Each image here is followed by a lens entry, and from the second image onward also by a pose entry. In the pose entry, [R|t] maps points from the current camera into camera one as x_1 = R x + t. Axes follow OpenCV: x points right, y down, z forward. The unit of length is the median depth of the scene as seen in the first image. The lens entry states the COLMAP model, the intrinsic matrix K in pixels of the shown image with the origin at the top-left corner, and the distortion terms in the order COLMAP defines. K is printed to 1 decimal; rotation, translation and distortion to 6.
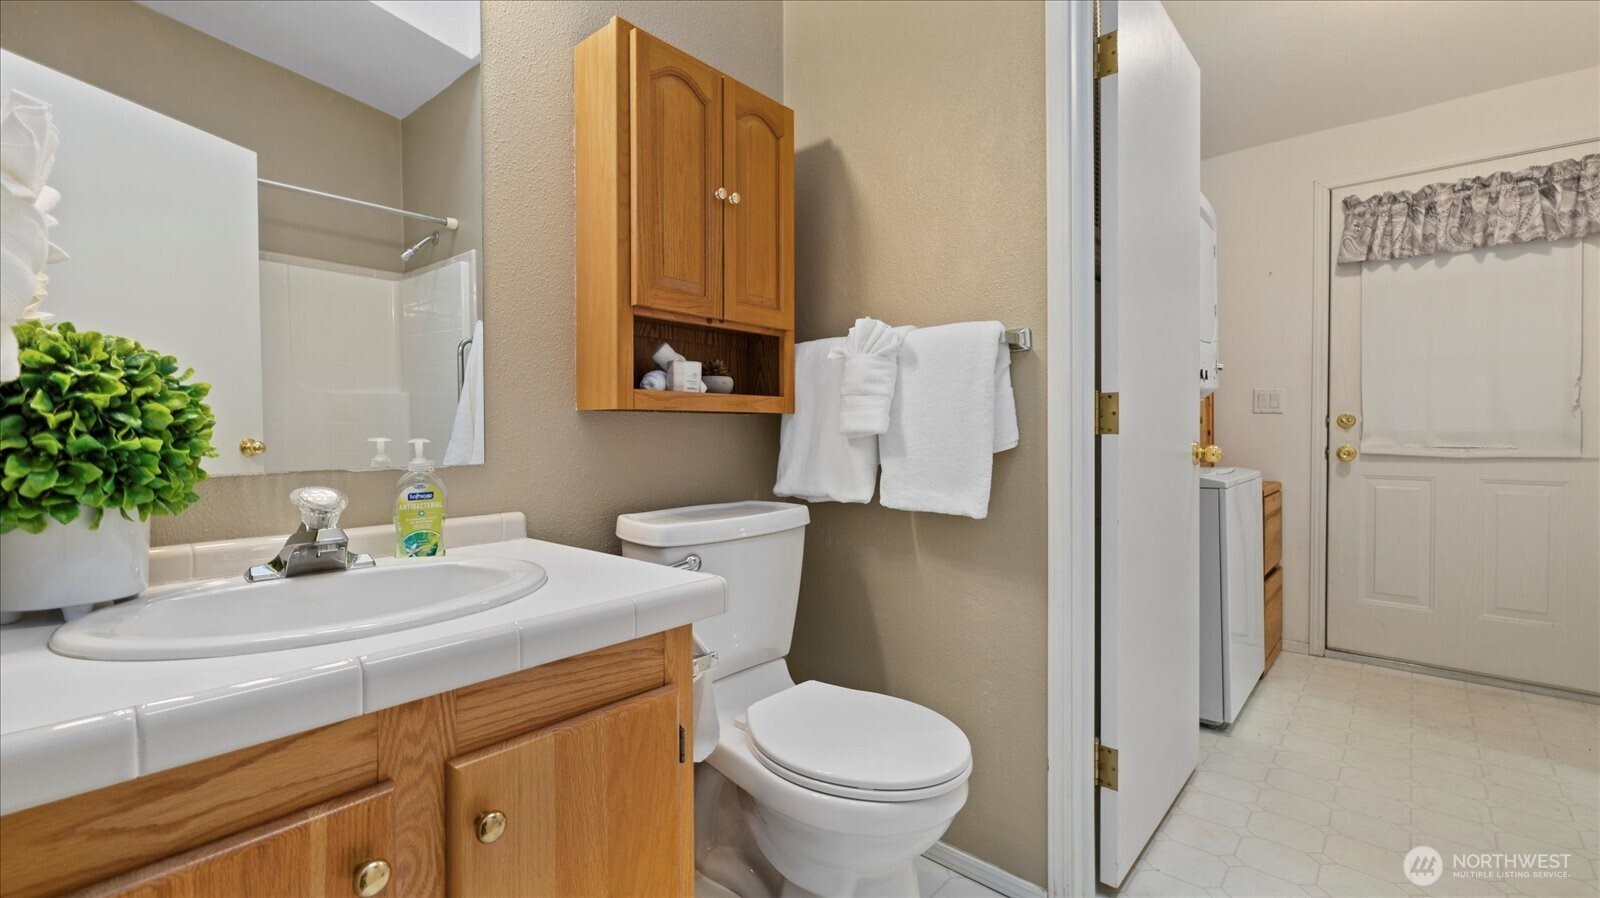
lens RADIAL K [[680.4, 0, 801.2], [0, 680.4, 444.7], [0, 0, 1]] dist [-0.004119, 0.002045]
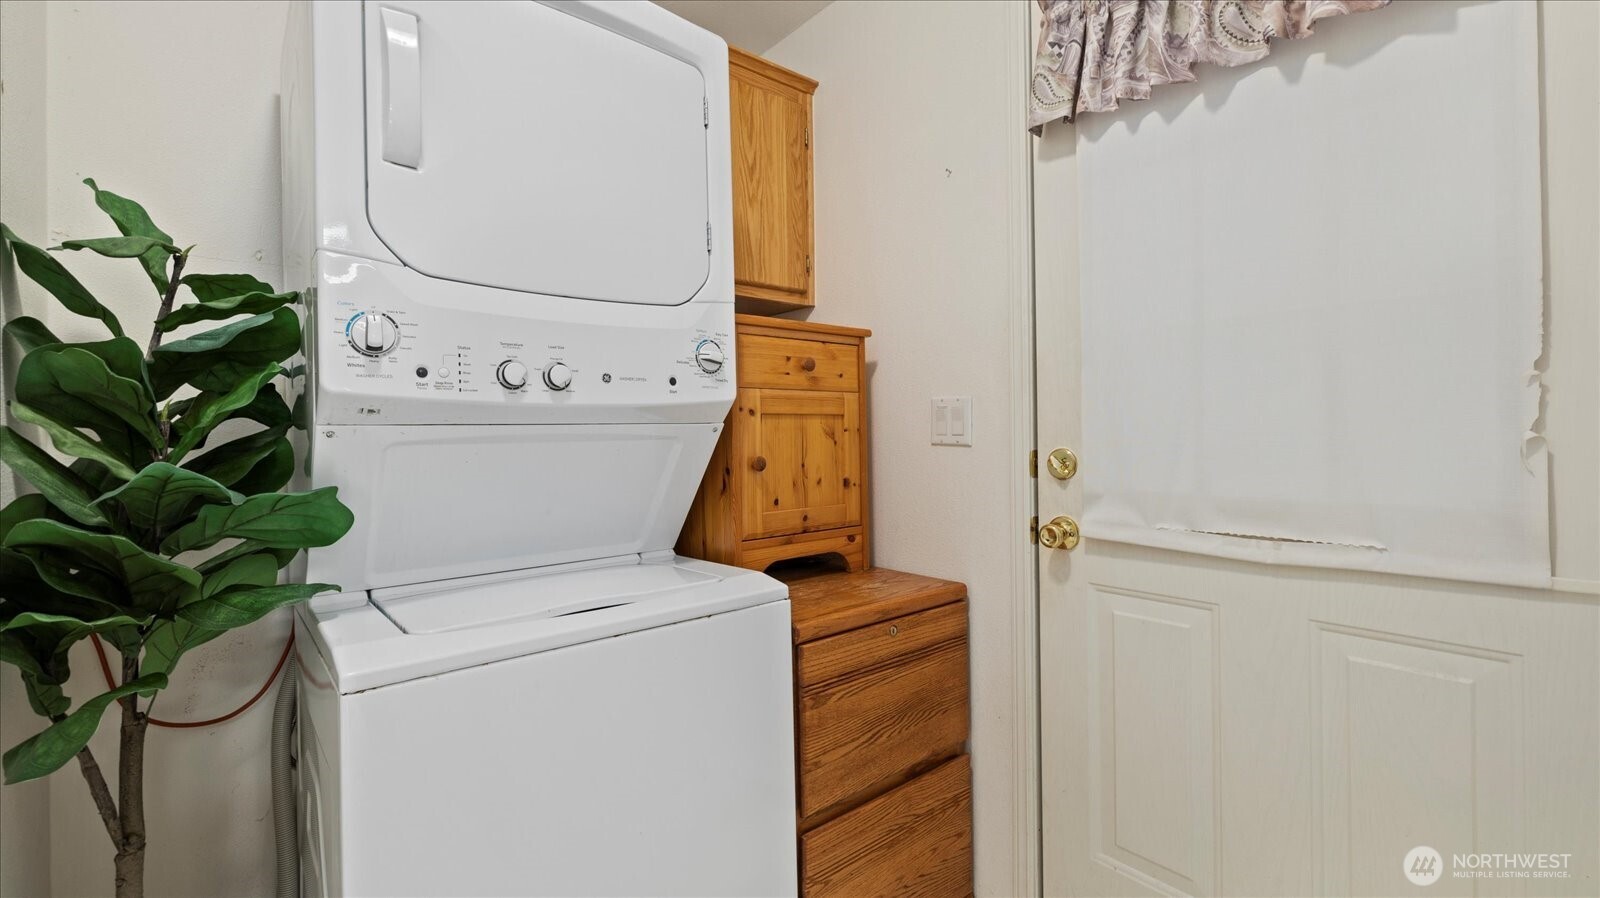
lens RADIAL K [[680.4, 0, 799.8], [0, 680.4, 436.3], [0, 0, 1]] dist [-0.004119, 0.002045]
pose [[0.992643, -0.010692, -0.120602, 0.708456], [0.008275, 0.999755, -0.020523, -0.048248], [0.120792, 0.019374, 0.992489, 0.532296]]
